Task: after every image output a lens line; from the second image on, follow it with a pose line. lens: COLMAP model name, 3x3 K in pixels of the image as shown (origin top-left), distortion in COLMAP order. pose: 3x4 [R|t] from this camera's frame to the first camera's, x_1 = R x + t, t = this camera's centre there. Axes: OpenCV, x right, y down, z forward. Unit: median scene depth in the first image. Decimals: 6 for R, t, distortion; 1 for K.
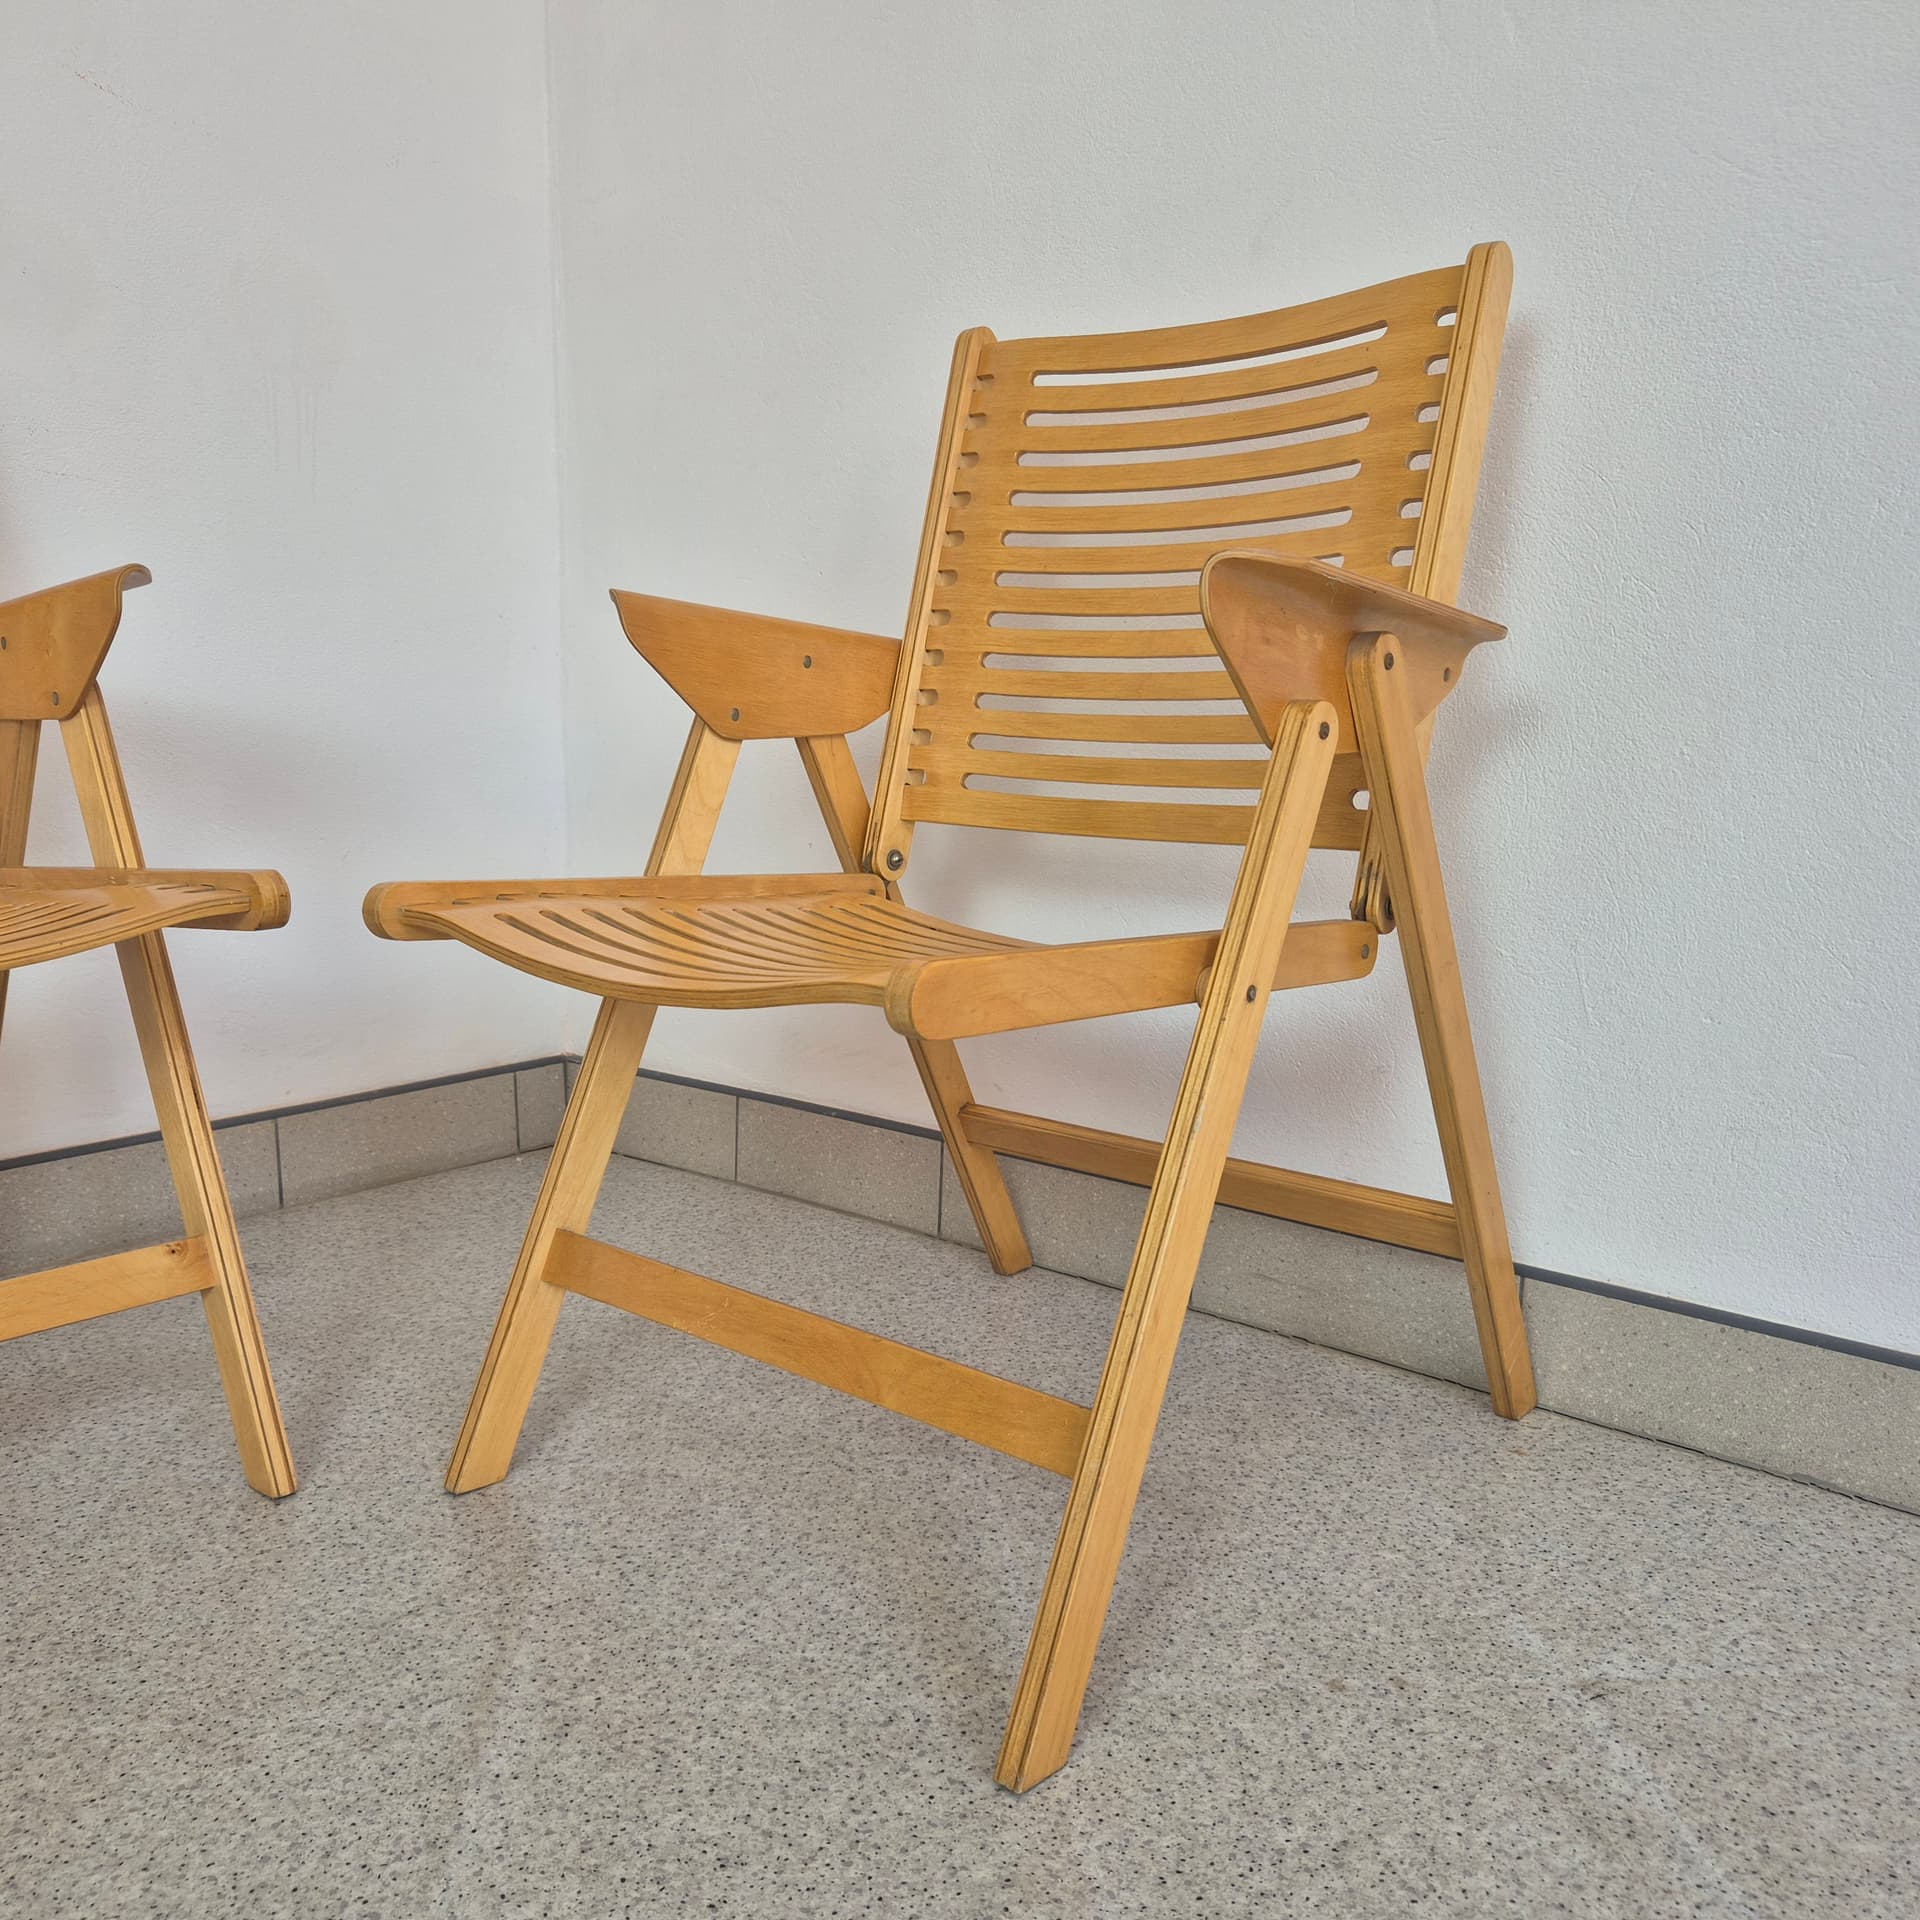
lens RADIAL K [[1723.0, 0, 946.2], [0, 1723.0, 962.0], [0, 0, 1]] dist [0.061770, -0.062912]
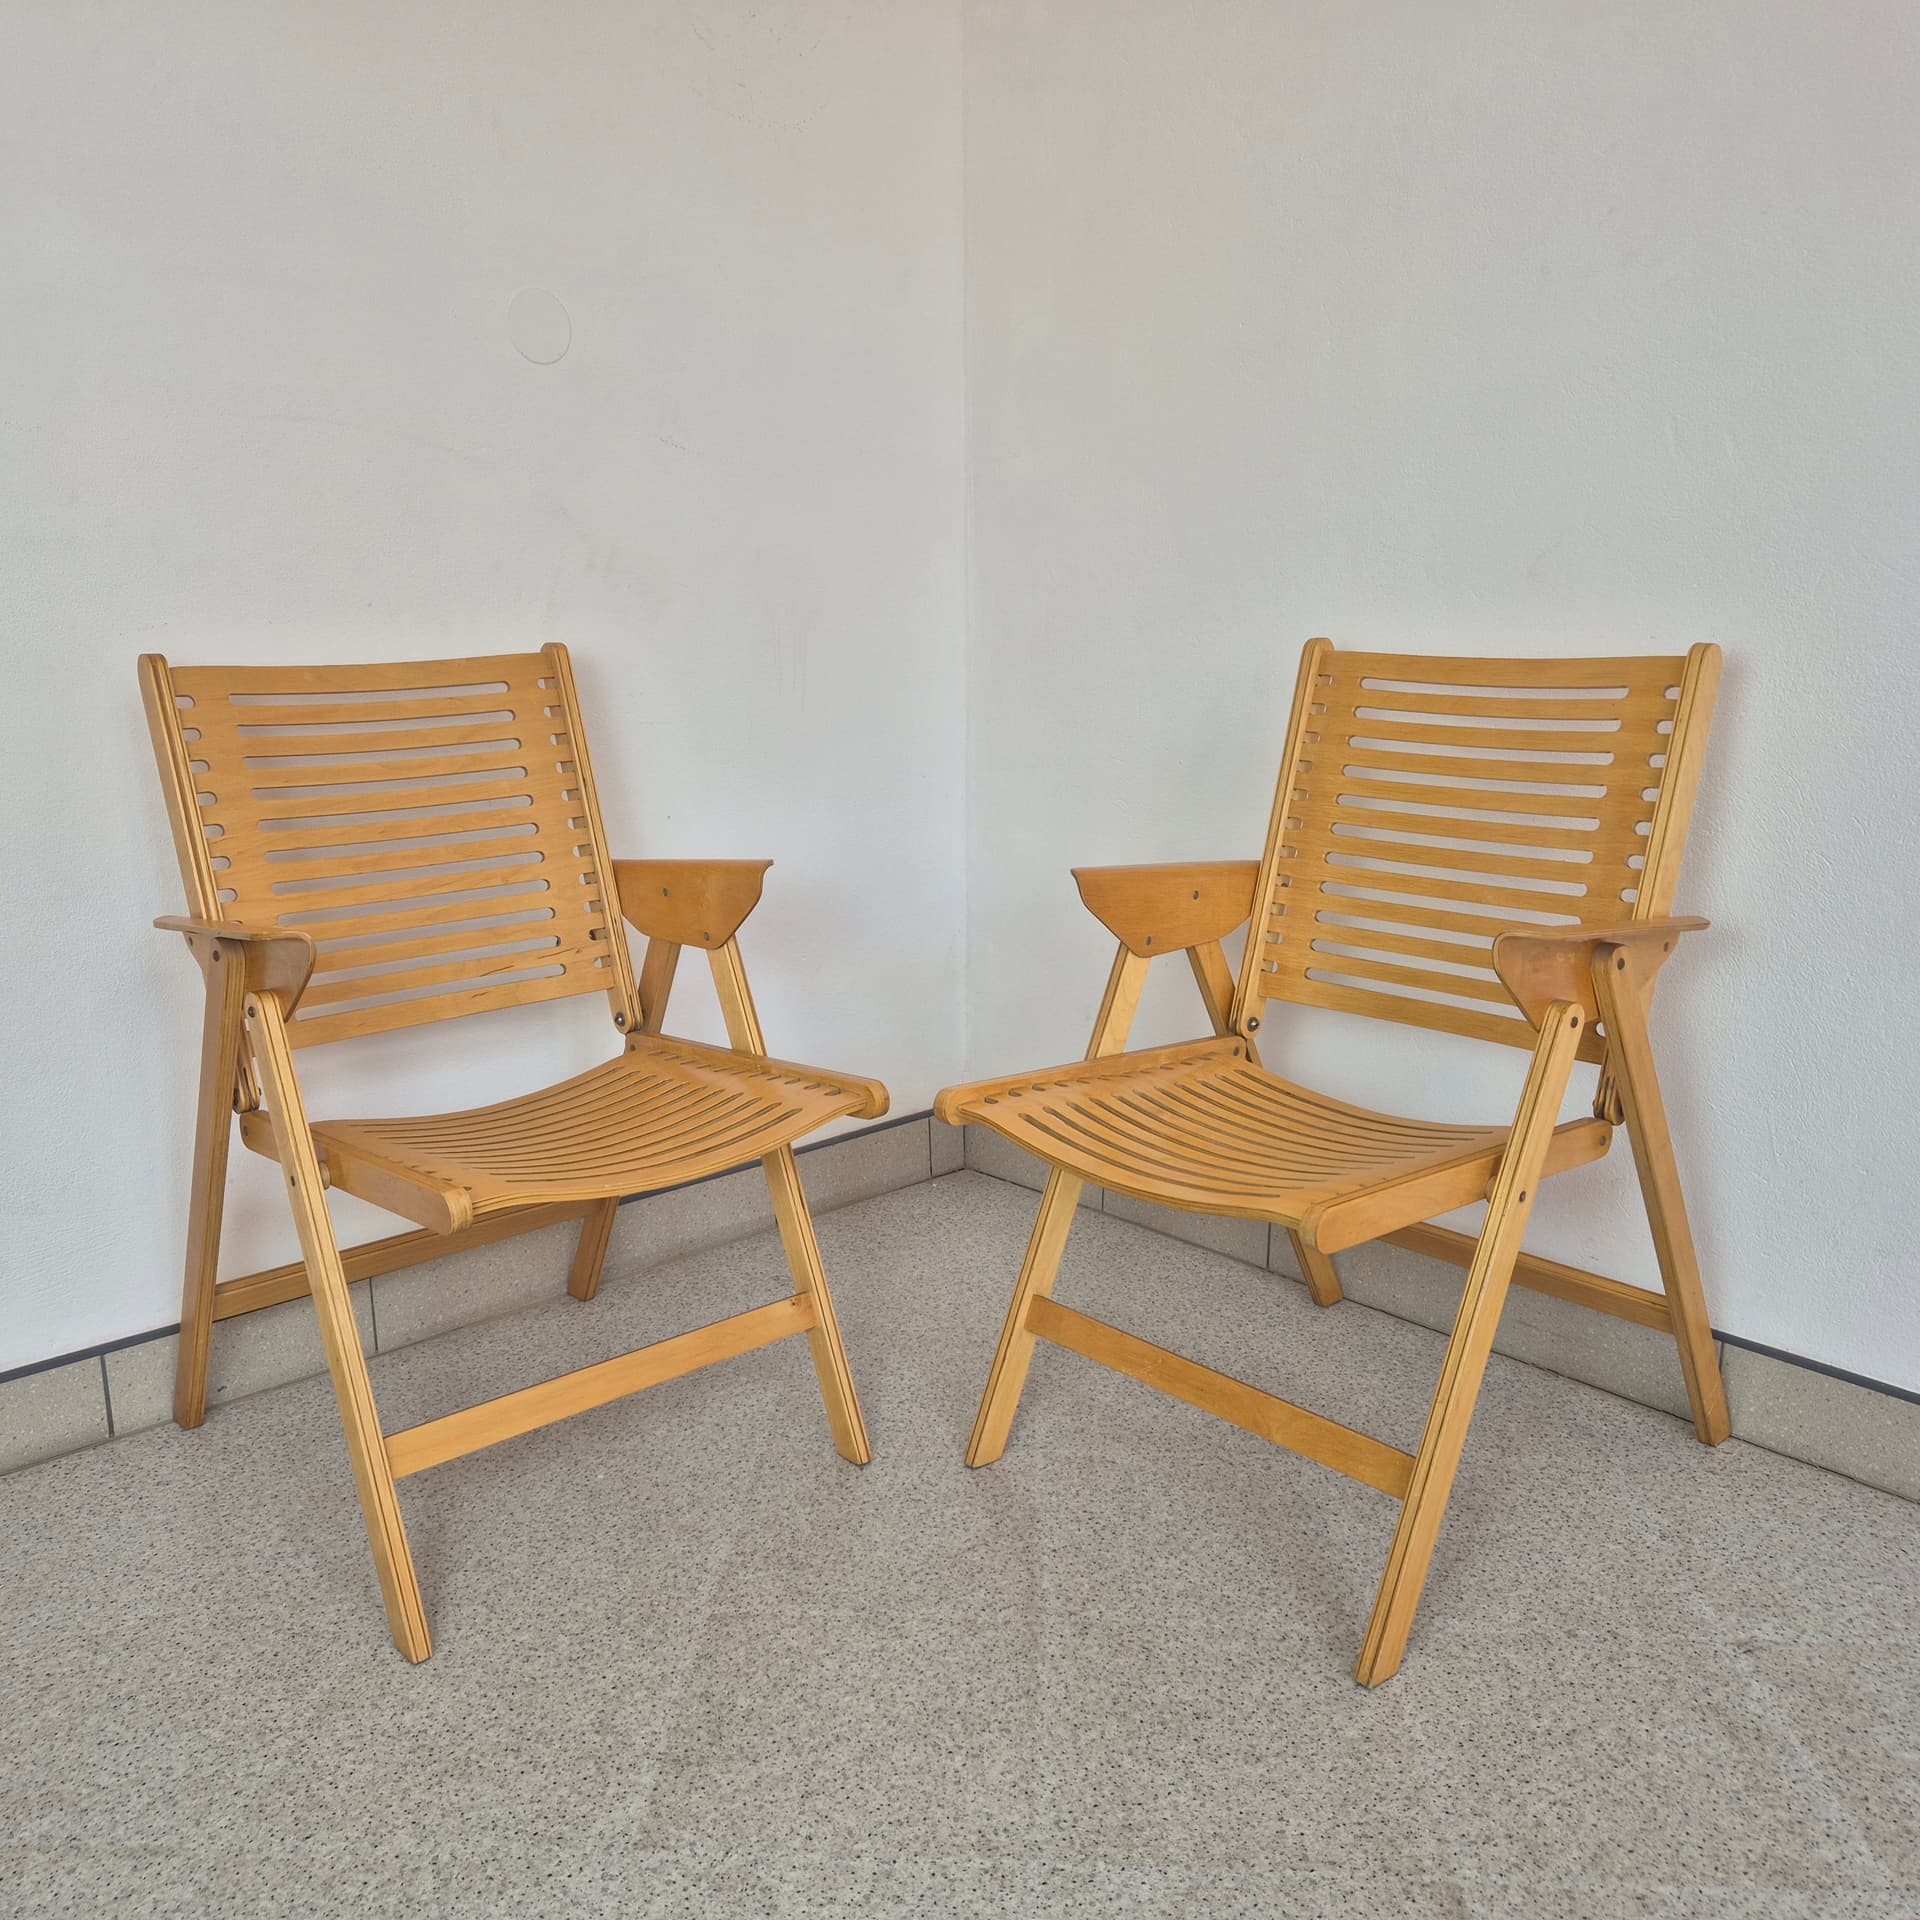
lens RADIAL K [[1723.0, 0, 946.2], [0, 1723.0, 962.0], [0, 0, 1]] dist [0.061770, -0.062912]
pose [[0.990522, 0.006834, -0.137184, -0.116041], [0.002071, 0.997905, 0.064670, -0.275942], [0.137338, -0.064342, 0.988432, -0.559375]]
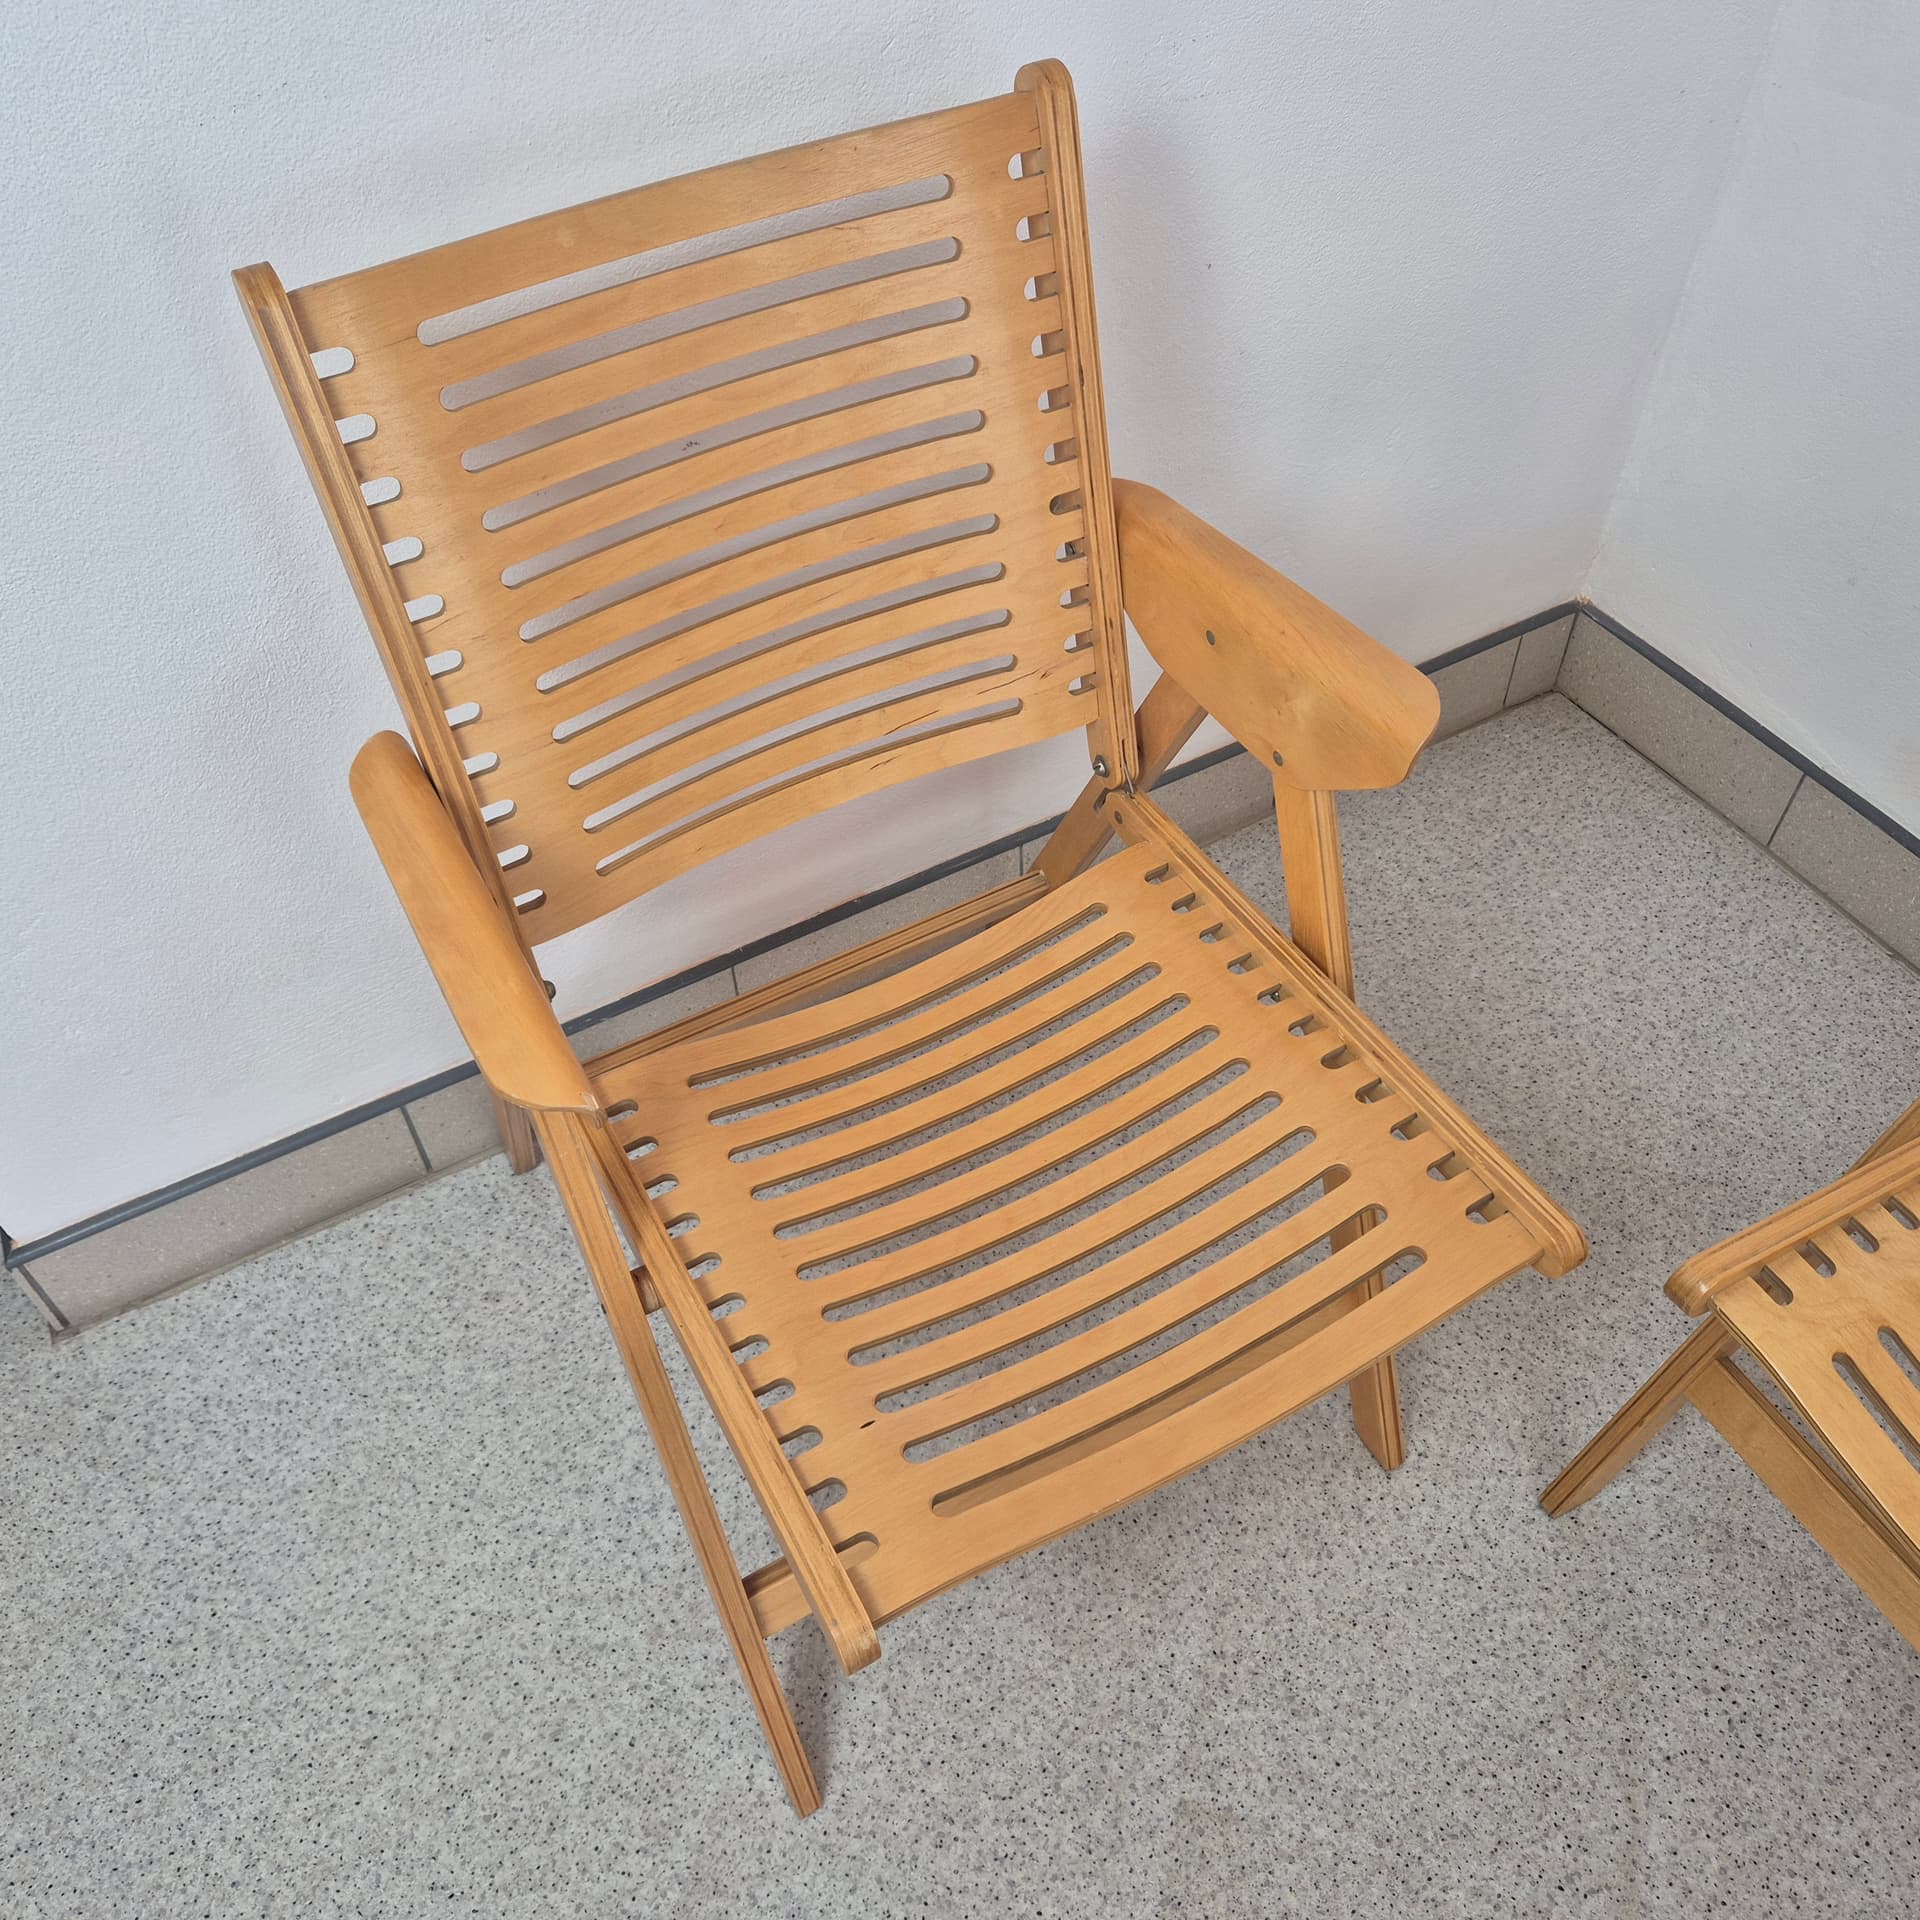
lens RADIAL K [[1712.5, 0, 927.4], [0, 1712.5, 929.3], [0, 0, 1]] dist [0.054605, -0.046617]
pose [[0.933101, 0.247395, -0.260995, -0.527803], [-0.016190, 0.753928, 0.656757, -0.777781], [0.359250, -0.608595, 0.707496, 0.375908]]
